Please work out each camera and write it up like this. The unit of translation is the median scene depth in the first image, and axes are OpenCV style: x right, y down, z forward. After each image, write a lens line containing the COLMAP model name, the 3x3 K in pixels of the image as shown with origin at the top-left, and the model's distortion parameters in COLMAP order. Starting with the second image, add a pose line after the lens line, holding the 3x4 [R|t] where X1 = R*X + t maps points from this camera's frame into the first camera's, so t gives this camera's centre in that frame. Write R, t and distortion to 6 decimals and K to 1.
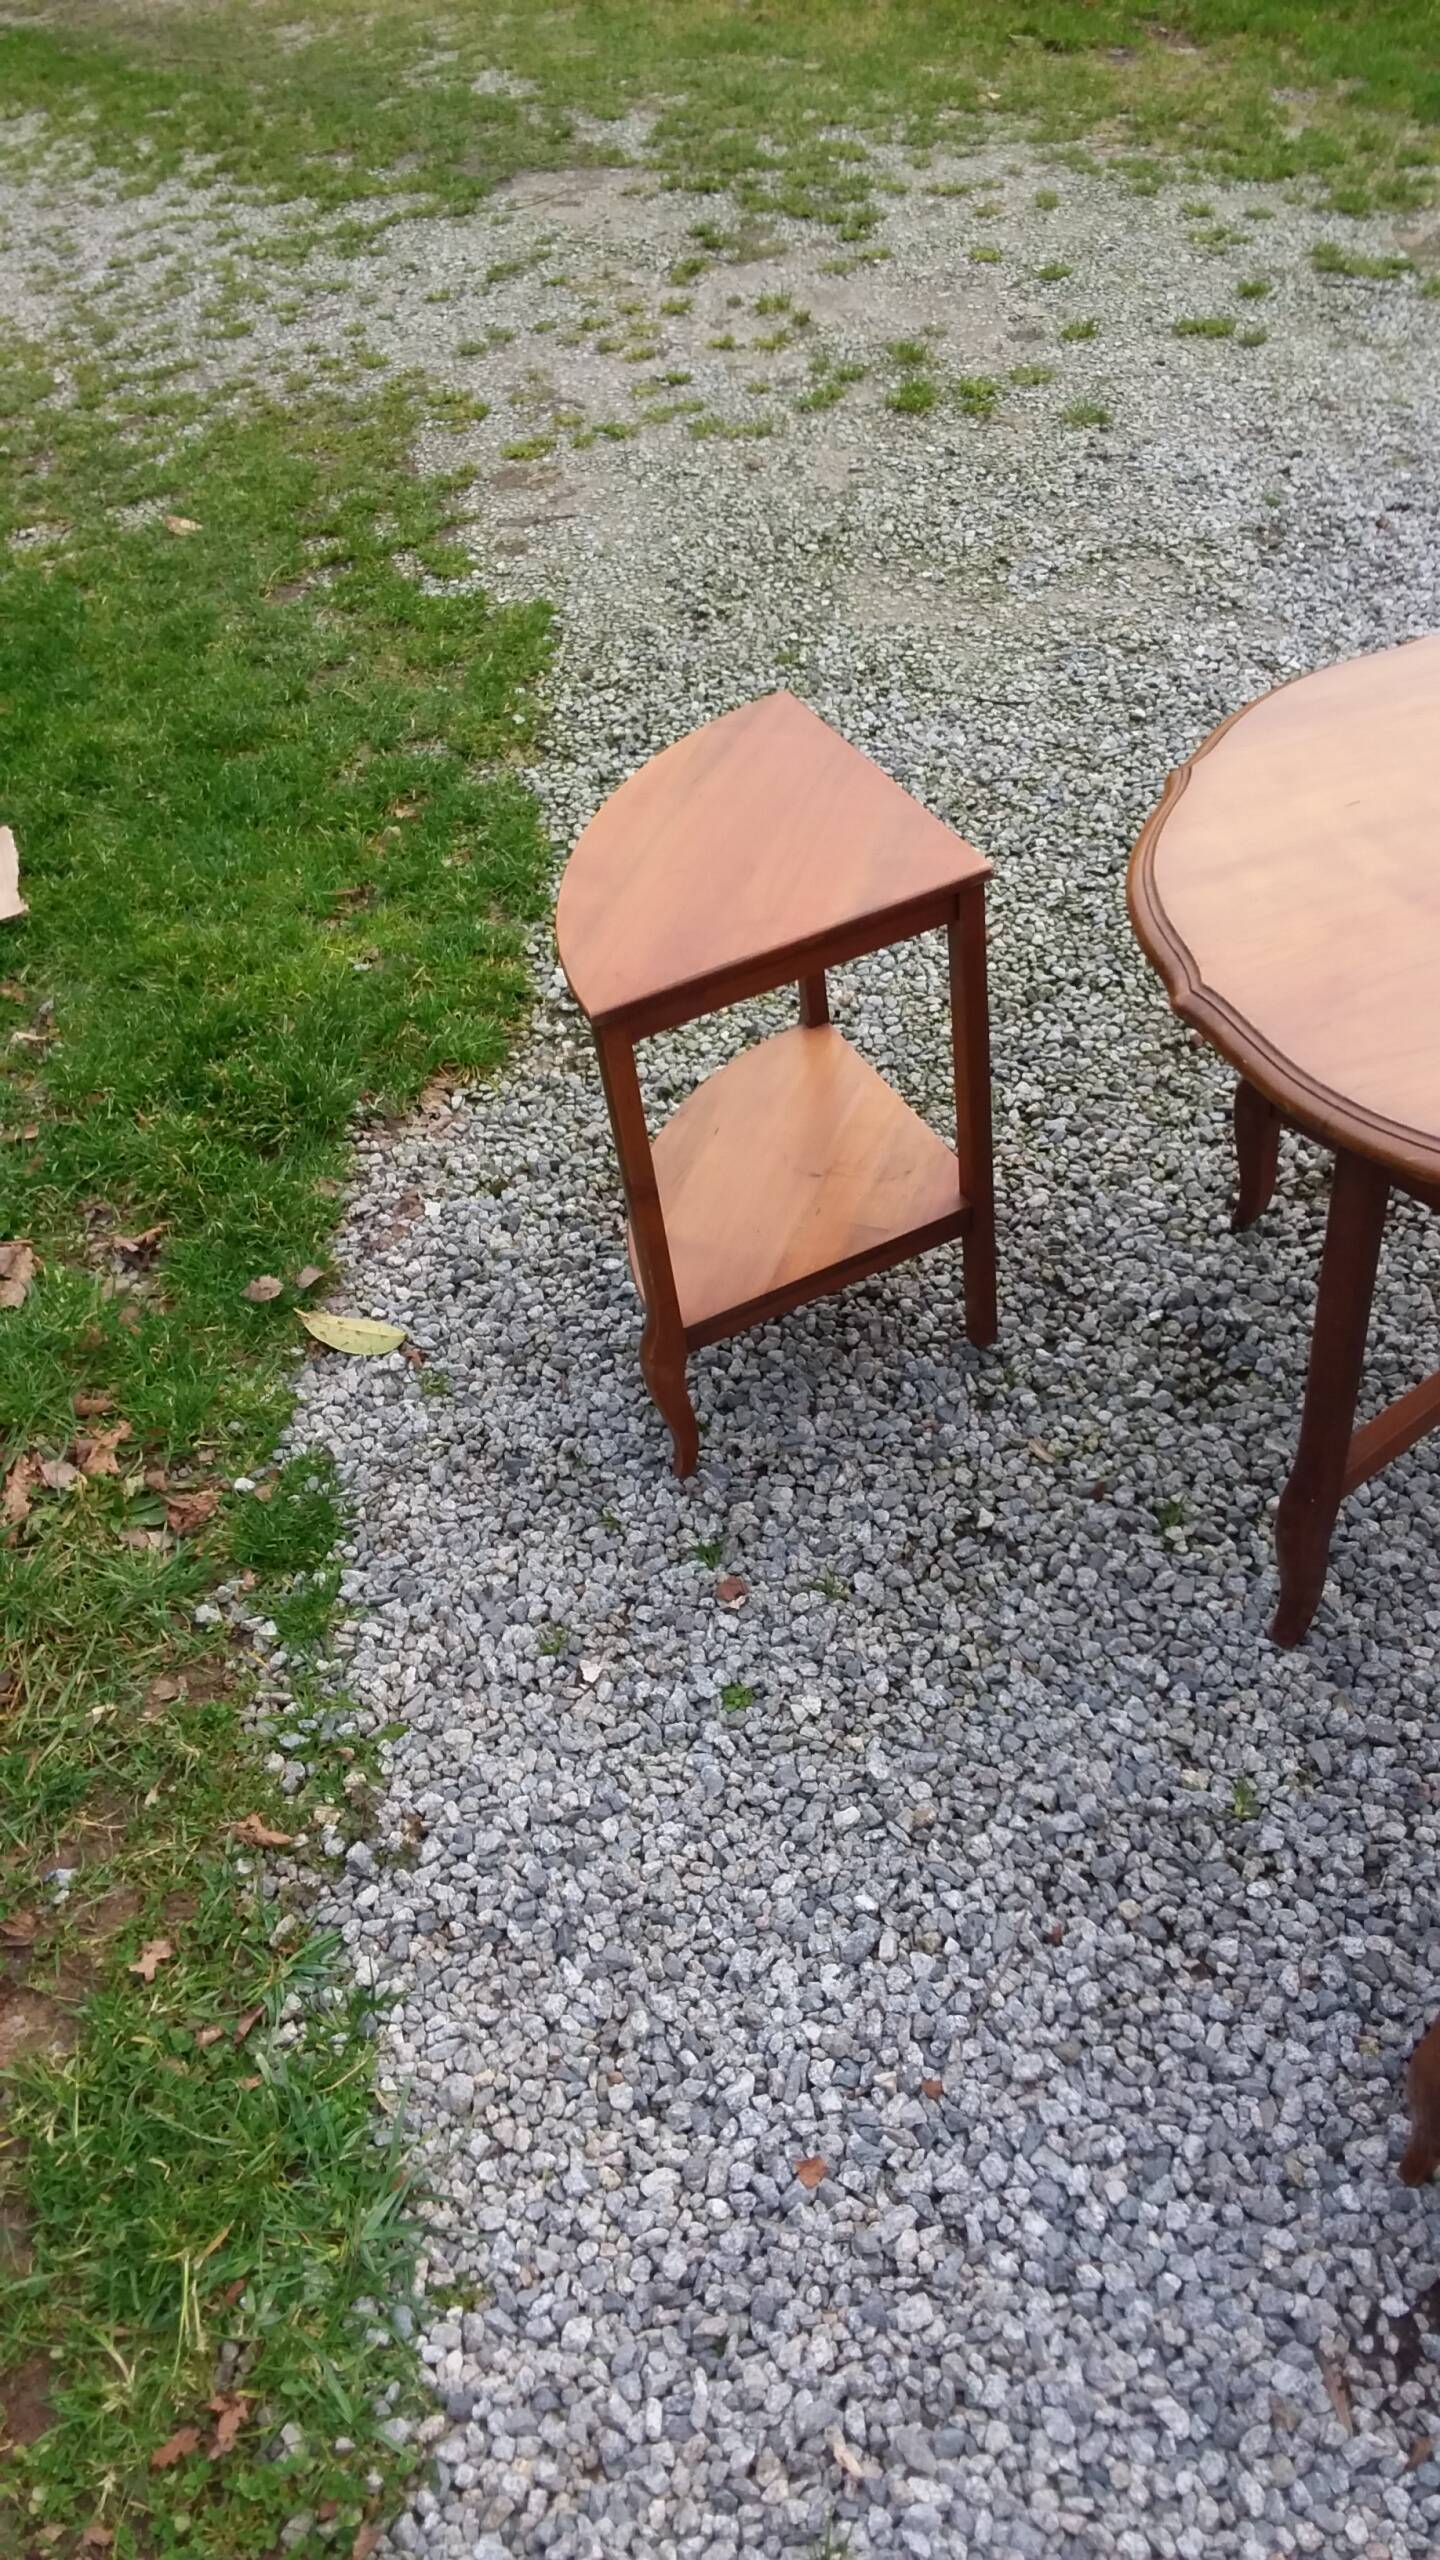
lens RADIAL K [[2060.6, 0, 736.5], [0, 2060.6, 1233.7], [0, 0, 1]] dist [0.129911, -0.228038]
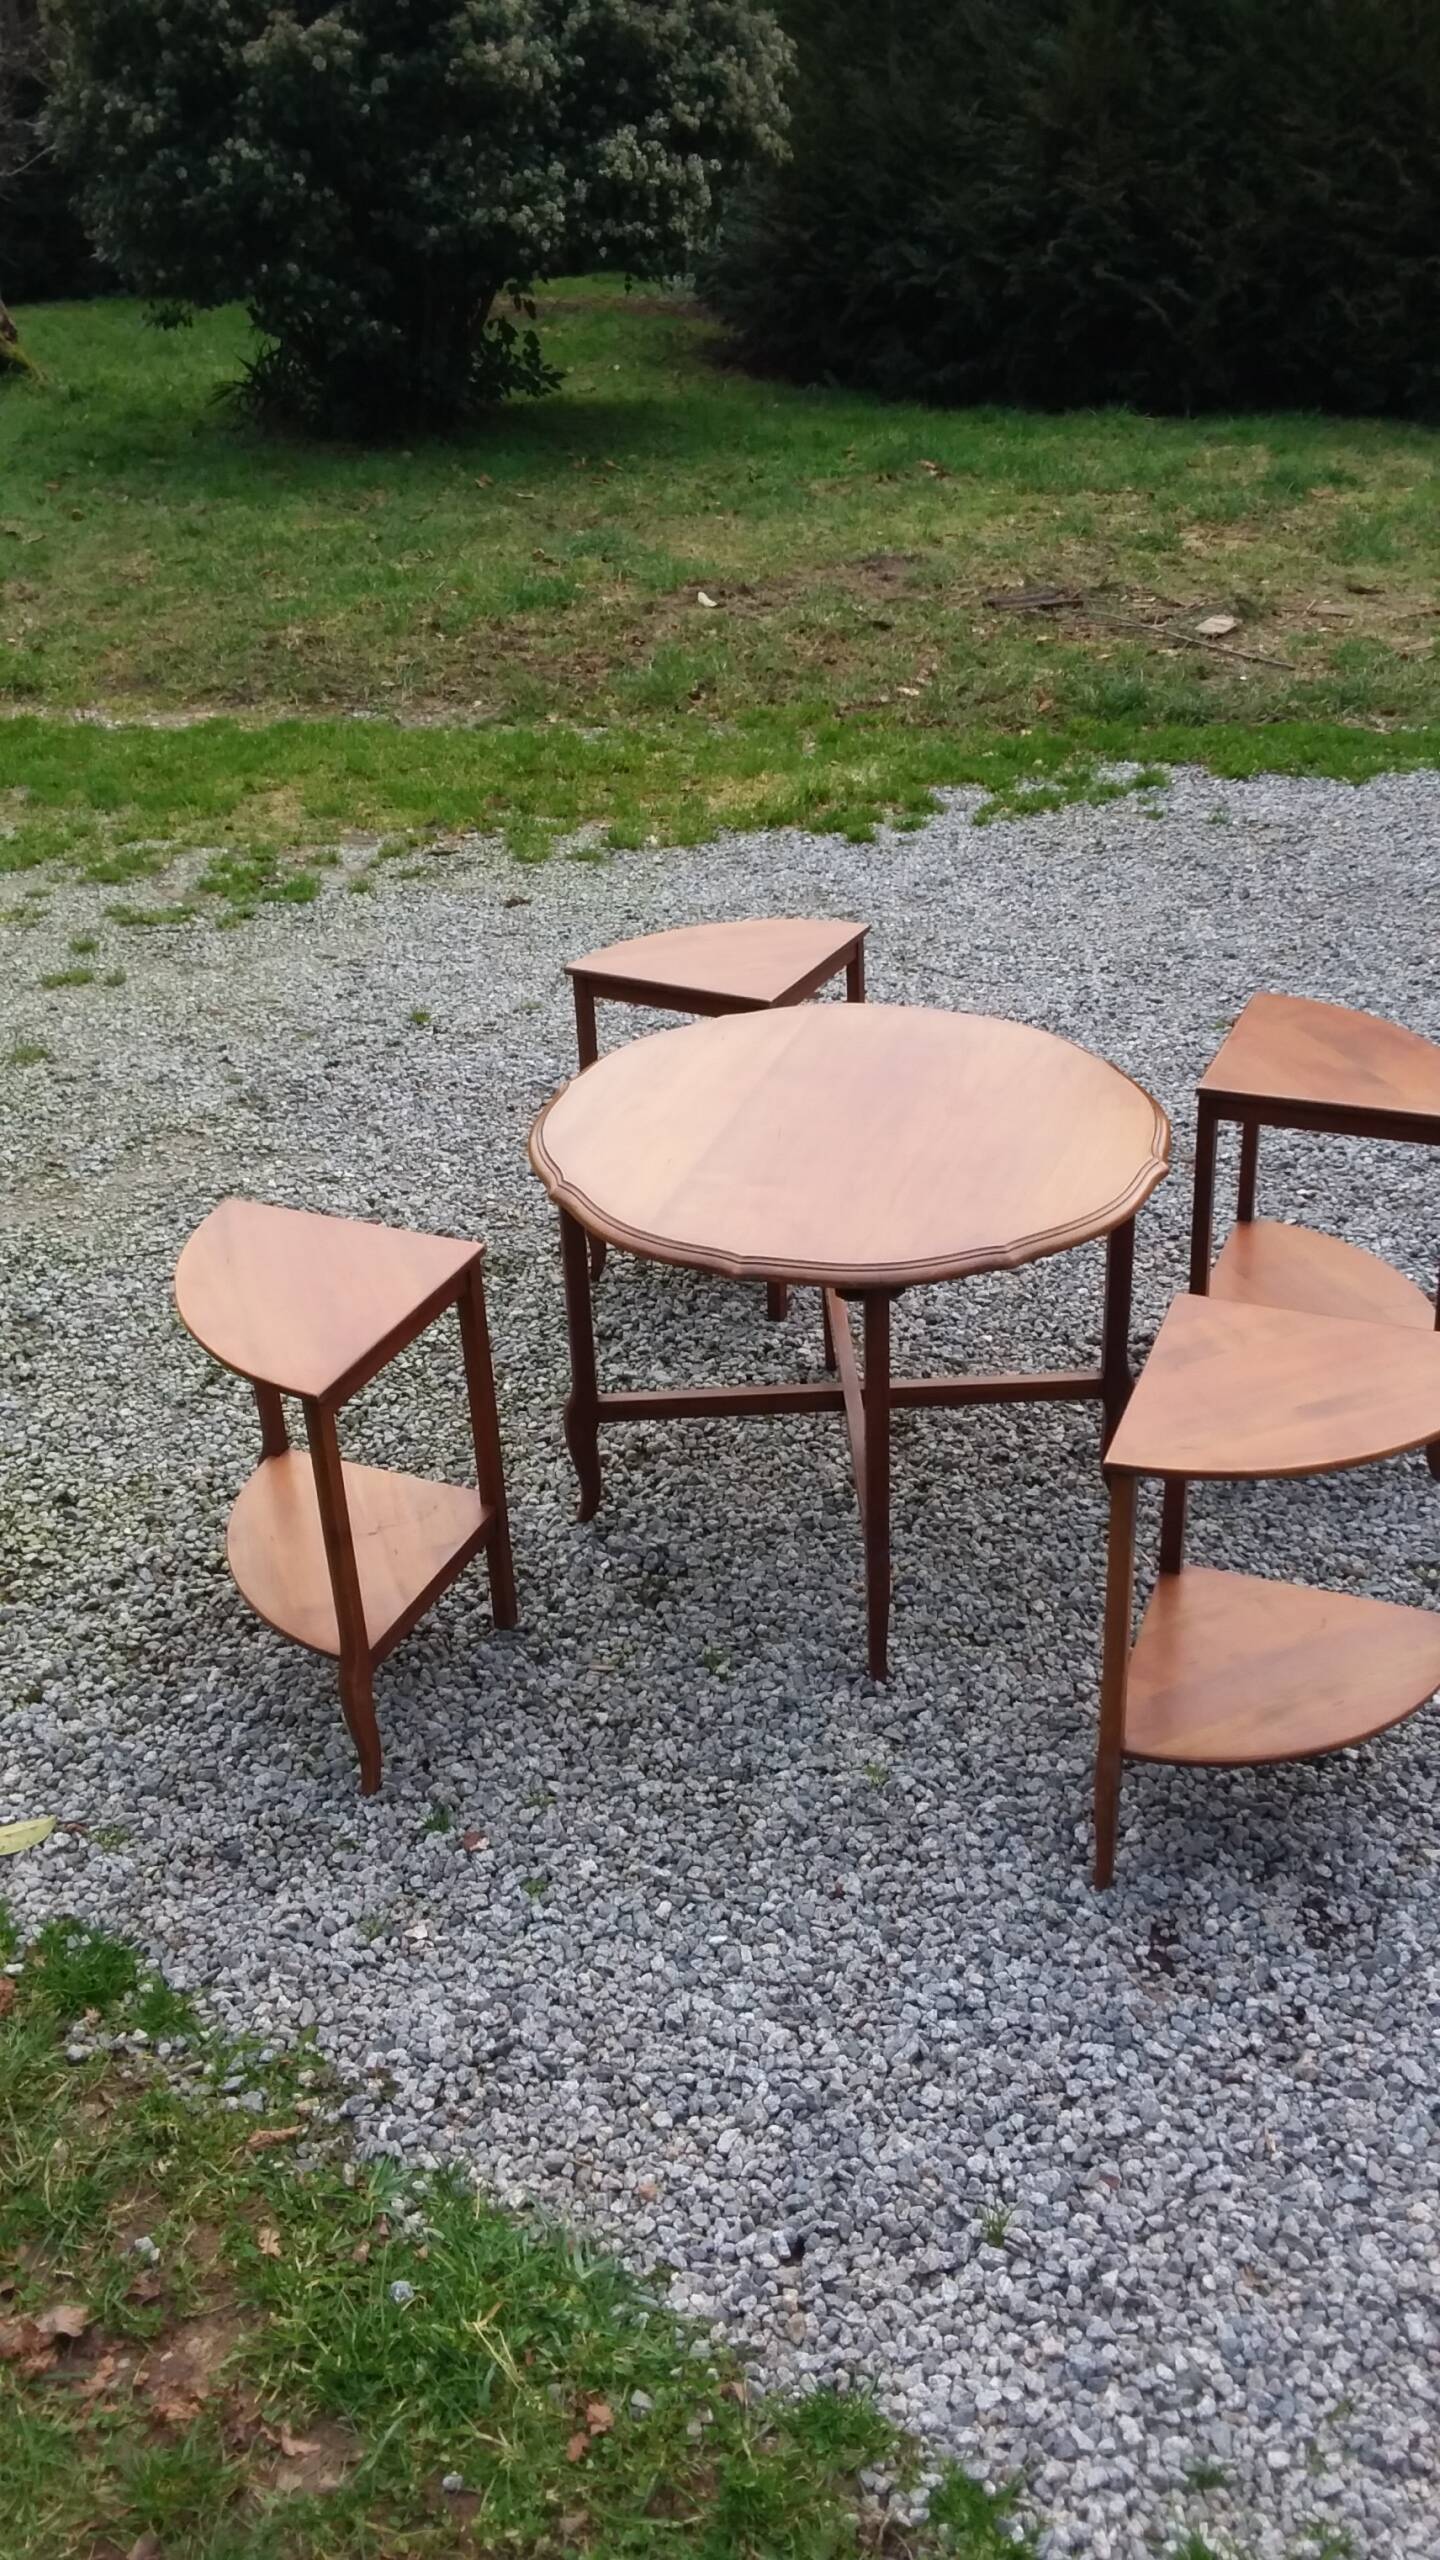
lens RADIAL K [[2199.5, 0, 728.5], [0, 2199.5, 1227.7], [0, 0, 1]] dist [0.137378, -0.245632]
pose [[0.766698, -0.233005, 0.598233, -0.584370], [0.402476, 0.900417, -0.165112, 0.119248], [-0.500188, 0.367365, 0.784127, -0.272845]]
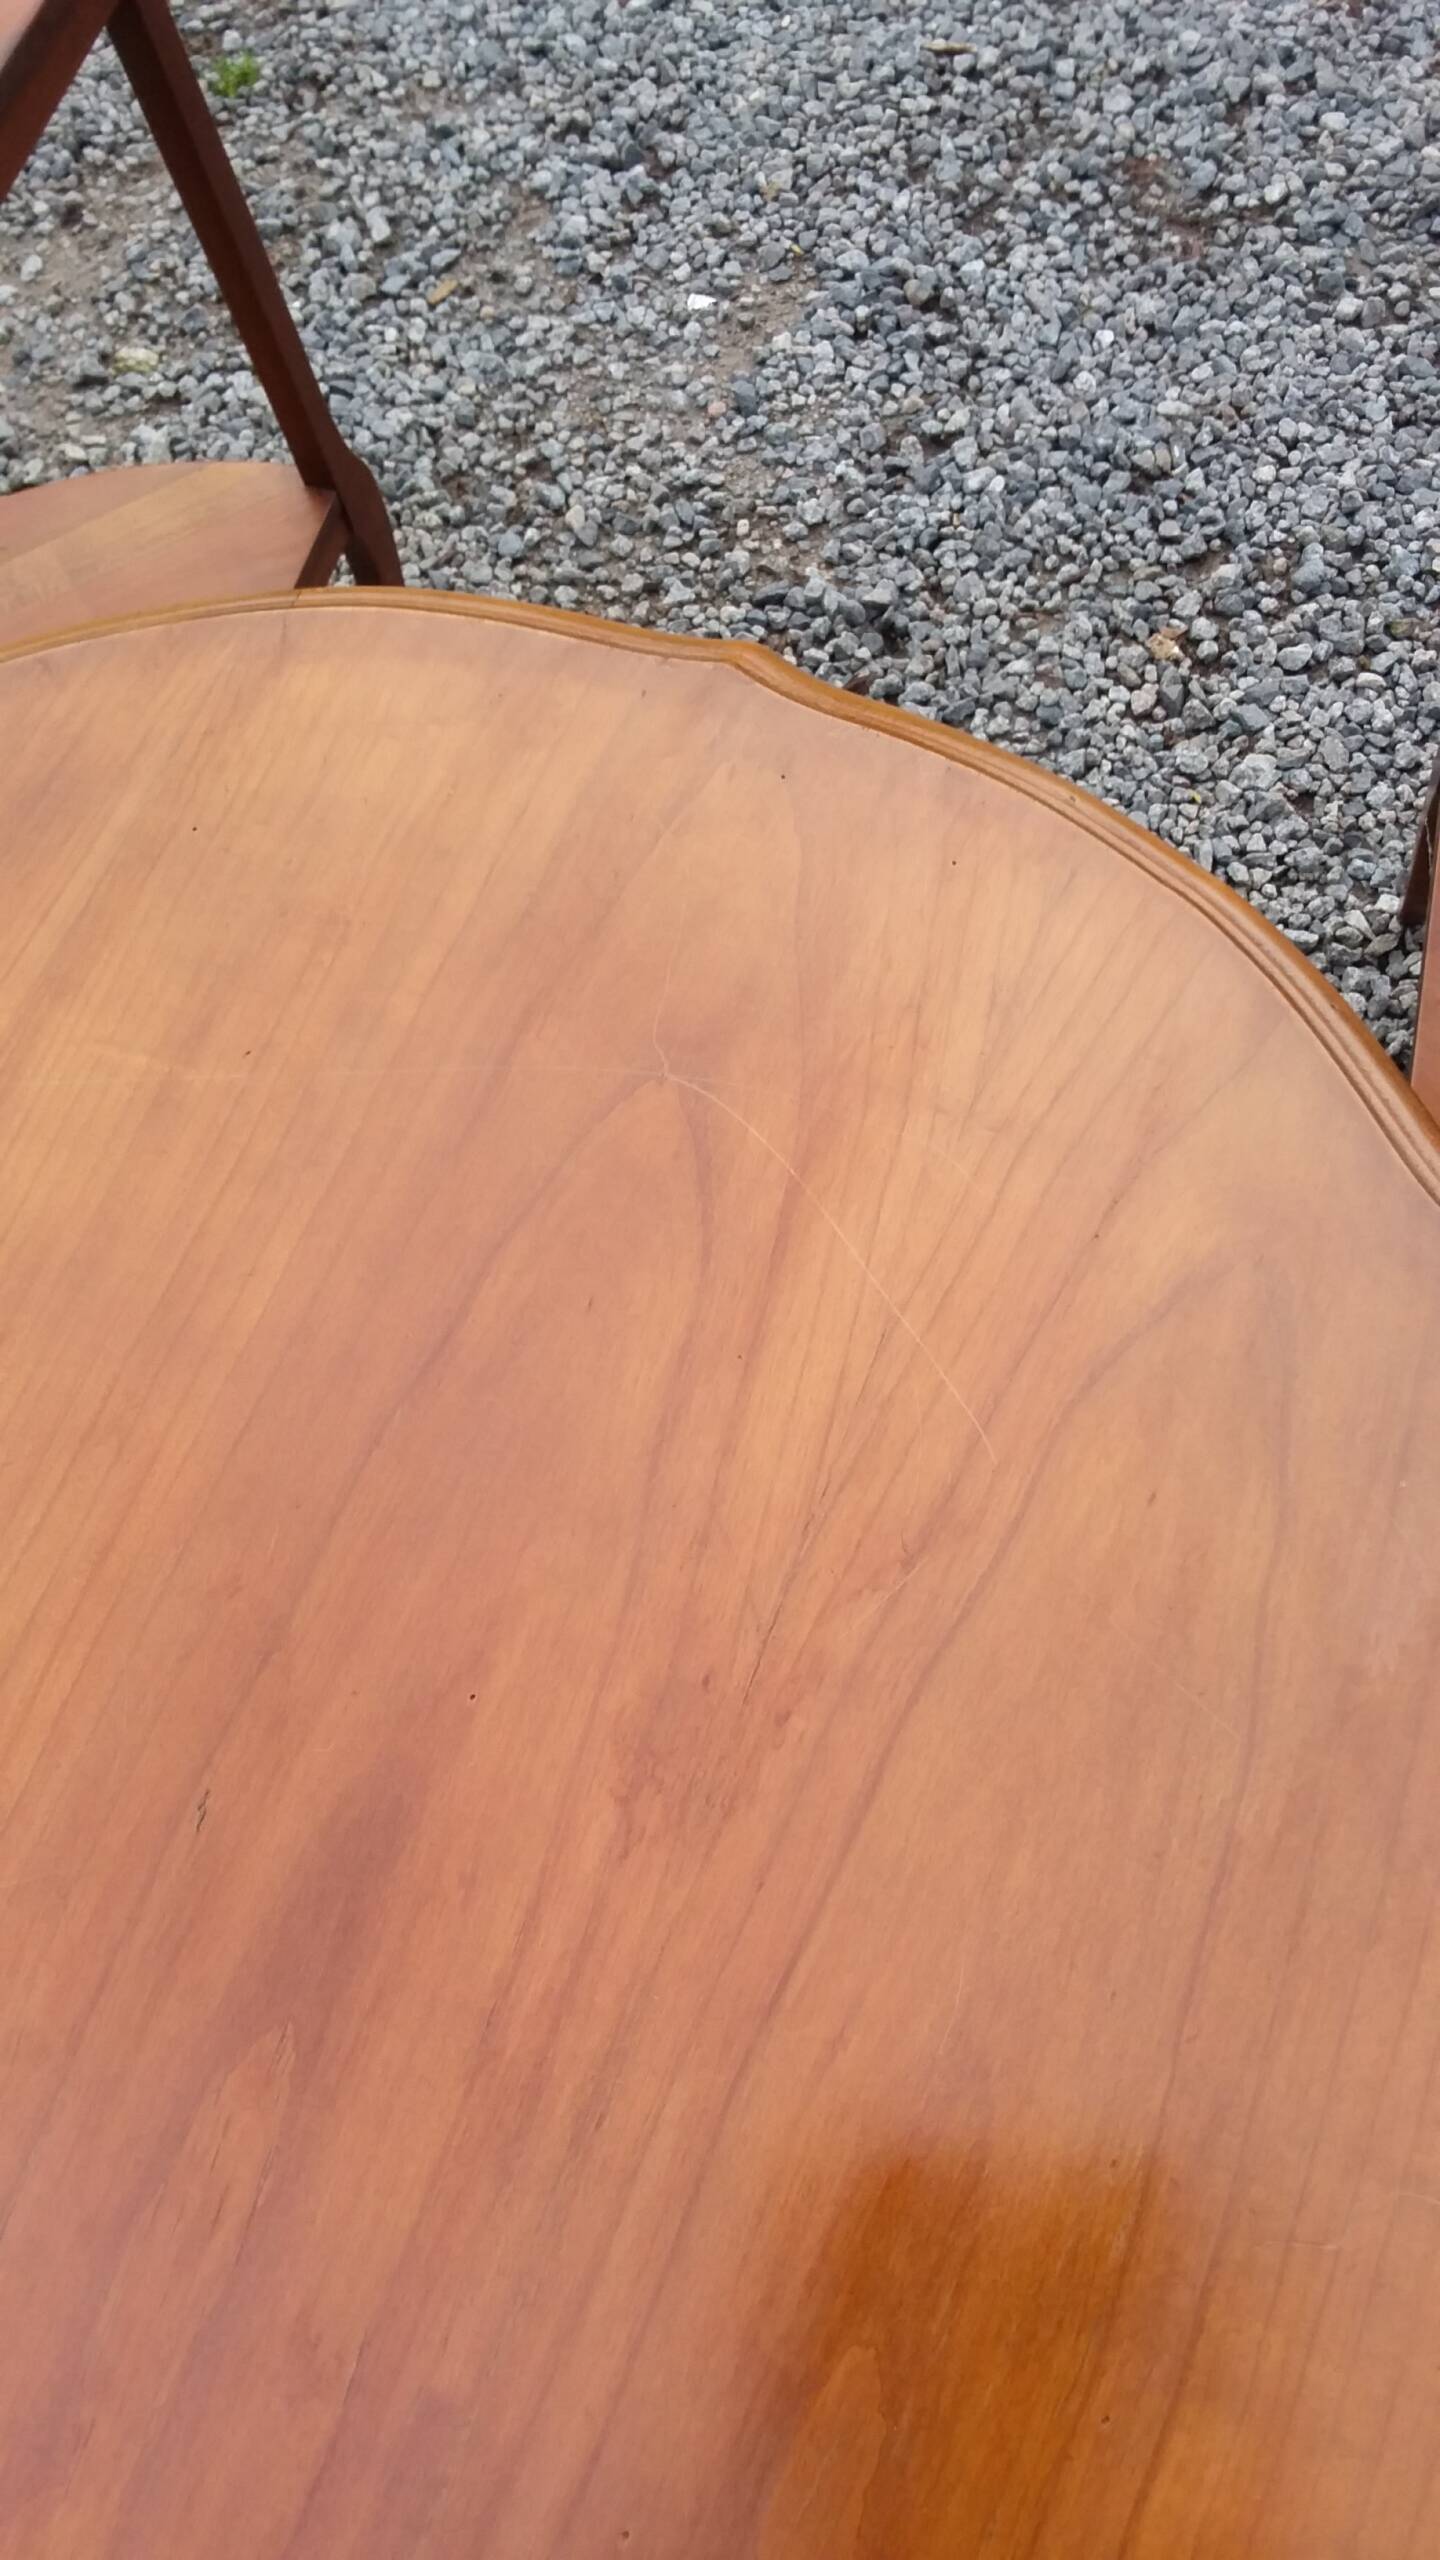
lens RADIAL K [[2079.6, 0, 740.9], [0, 2079.6, 1230.3], [0, 0, 1]] dist [0.121409, -0.218295]
pose [[0.634910, -0.693752, 0.339995, 0.372829], [0.551386, 0.715147, 0.429579, -0.270806], [-0.541168, -0.085275, 0.836580, 0.516868]]
